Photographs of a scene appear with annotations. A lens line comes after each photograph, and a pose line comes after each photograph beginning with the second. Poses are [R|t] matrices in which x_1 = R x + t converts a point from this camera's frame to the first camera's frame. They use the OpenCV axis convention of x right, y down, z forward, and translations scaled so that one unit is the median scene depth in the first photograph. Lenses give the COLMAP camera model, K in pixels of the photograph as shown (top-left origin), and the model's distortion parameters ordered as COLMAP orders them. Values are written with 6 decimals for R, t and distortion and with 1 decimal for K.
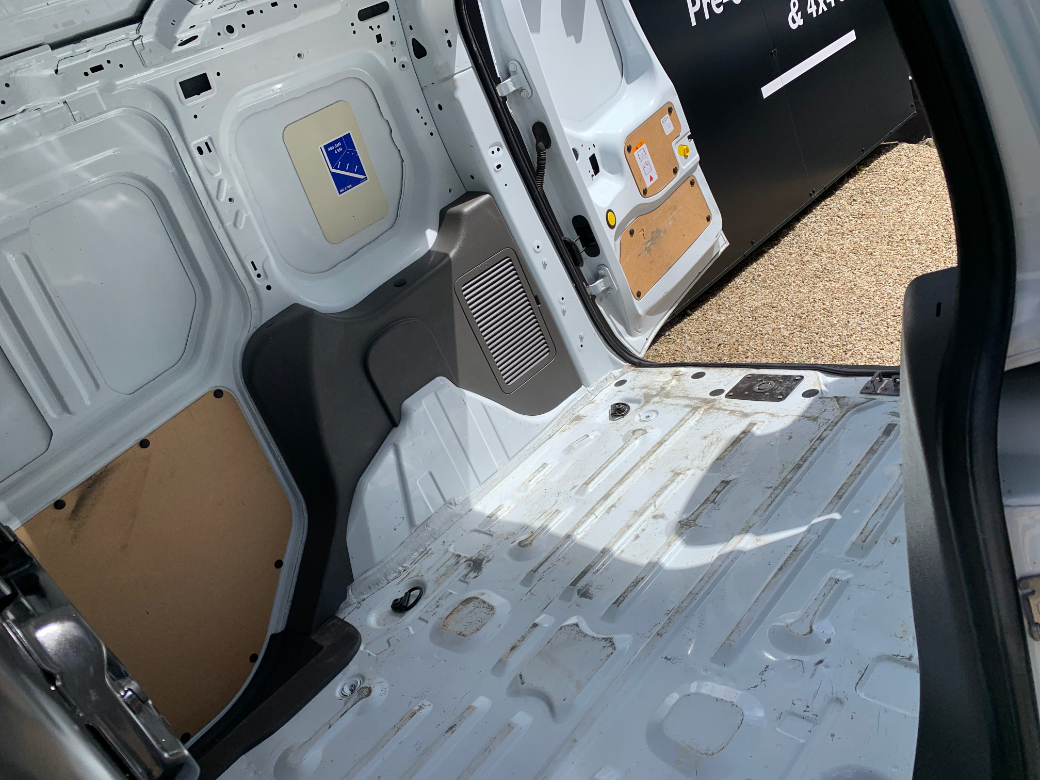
lens RADIAL K [[807.8, 0, 500.2], [0, 807.8, 394.2], [0, 0, 1]] dist [0.004952, 0.002577]
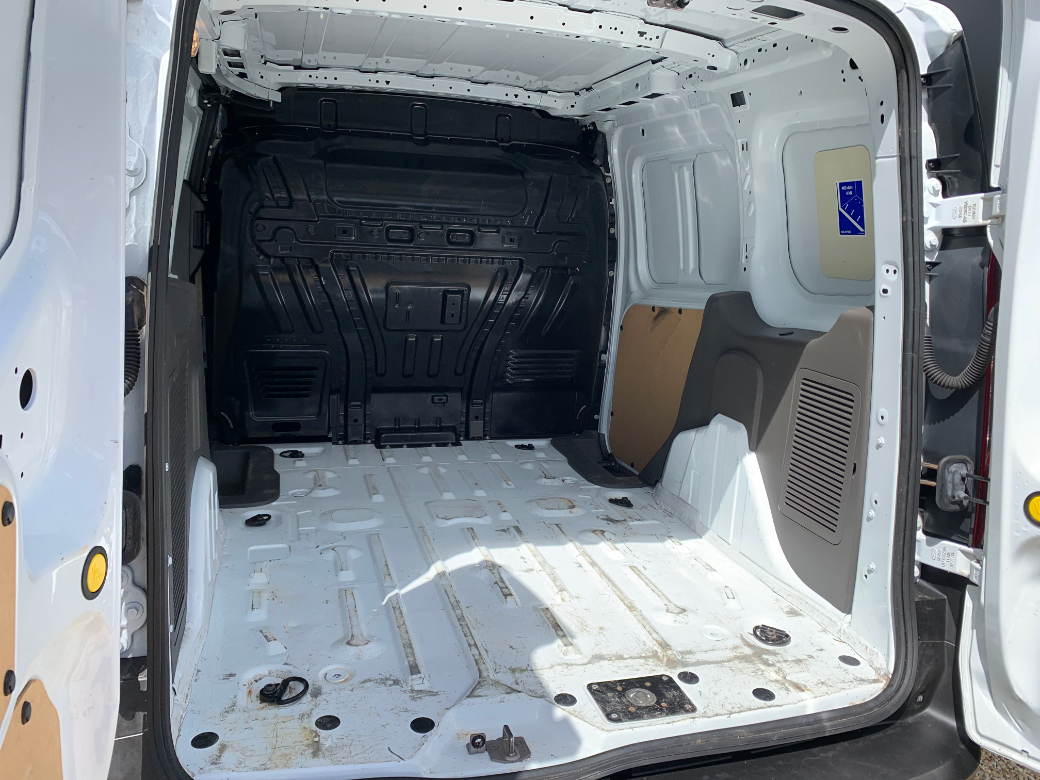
lens RADIAL K [[801.5, 0, 520.0], [0, 801.5, 390.0], [0, 0, 1]] dist [0.032132, -0.062504]
pose [[-0.447365, 0.516244, -0.730313, 0.792008], [-0.238605, 0.718092, 0.653767, -0.672192], [0.861935, 0.466729, -0.198070, 0.982178]]
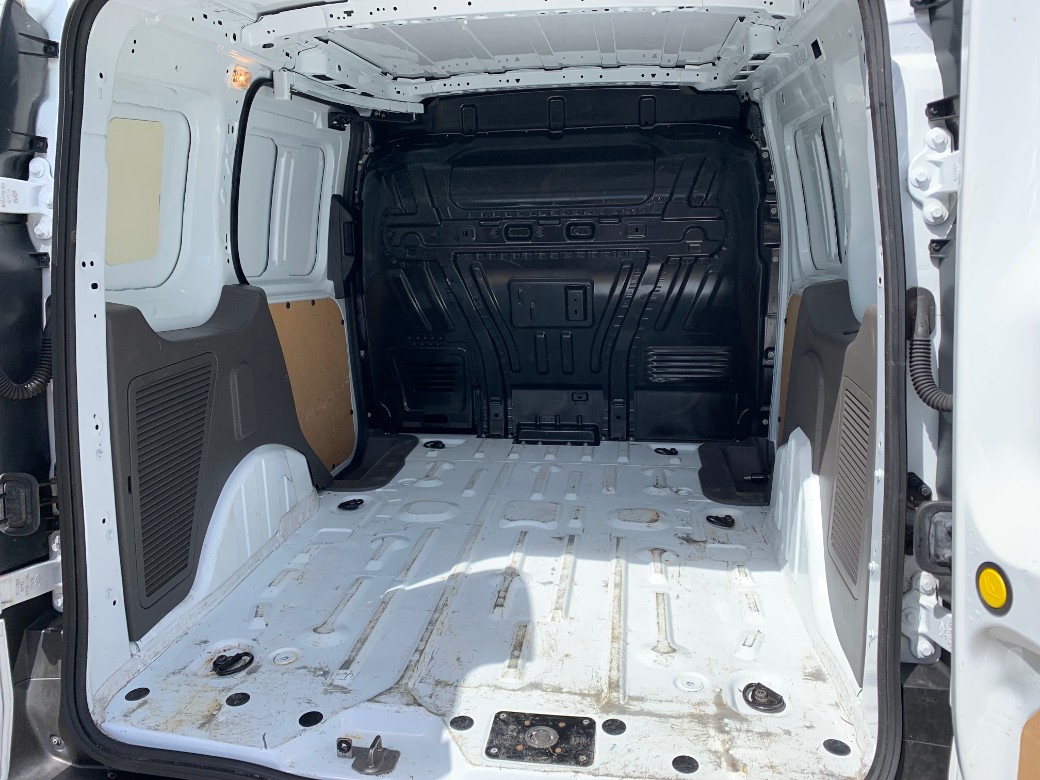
lens RADIAL K [[804.5, 0, 511.1], [0, 804.5, 385.4], [0, 0, 1]] dist [0.010367, -0.012833]
pose [[-0.724565, 0.506685, -0.467200, 0.531603], [0.044856, 0.711113, 0.701646, -0.695441], [0.687745, 0.487431, -0.537975, 1.265612]]
